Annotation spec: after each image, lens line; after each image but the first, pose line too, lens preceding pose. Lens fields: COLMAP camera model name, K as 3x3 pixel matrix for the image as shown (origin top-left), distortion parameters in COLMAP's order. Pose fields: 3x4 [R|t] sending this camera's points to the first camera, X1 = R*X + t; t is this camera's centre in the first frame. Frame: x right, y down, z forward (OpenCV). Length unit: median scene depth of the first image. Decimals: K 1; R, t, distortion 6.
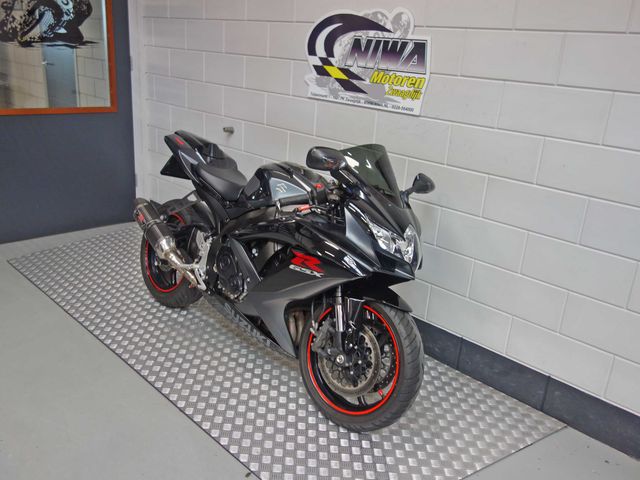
lens RADIAL K [[567.6, 0, 320.0], [0, 567.6, 240.0], [0, 0, 1]] dist [0.002550, -0.000012]
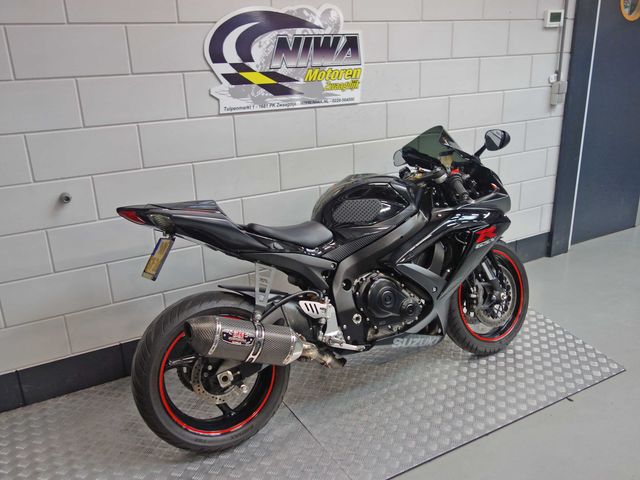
lens RADIAL K [[567.6, 0, 320.0], [0, 567.6, 240.0], [0, 0, 1]] dist [0.002550, -0.000012]
pose [[0.271297, -0.380380, 0.884143, -0.873184], [0.357837, 0.892611, 0.274222, -0.296879], [-0.893505, 0.241983, 0.378277, 0.686381]]
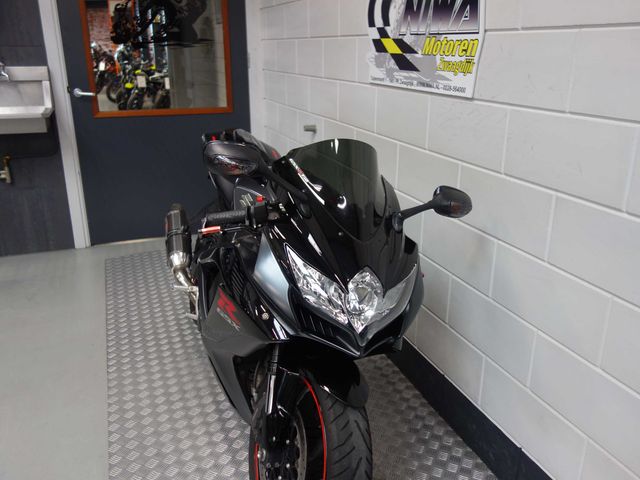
lens RADIAL K [[567.6, 0, 320.0], [0, 567.6, 240.0], [0, 0, 1]] dist [0.002550, -0.000012]
pose [[0.903874, 0.072345, -0.421637, 0.290654], [-0.078553, 0.996906, 0.002654, -0.042215], [0.420525, 0.030722, 0.906761, 0.322887]]
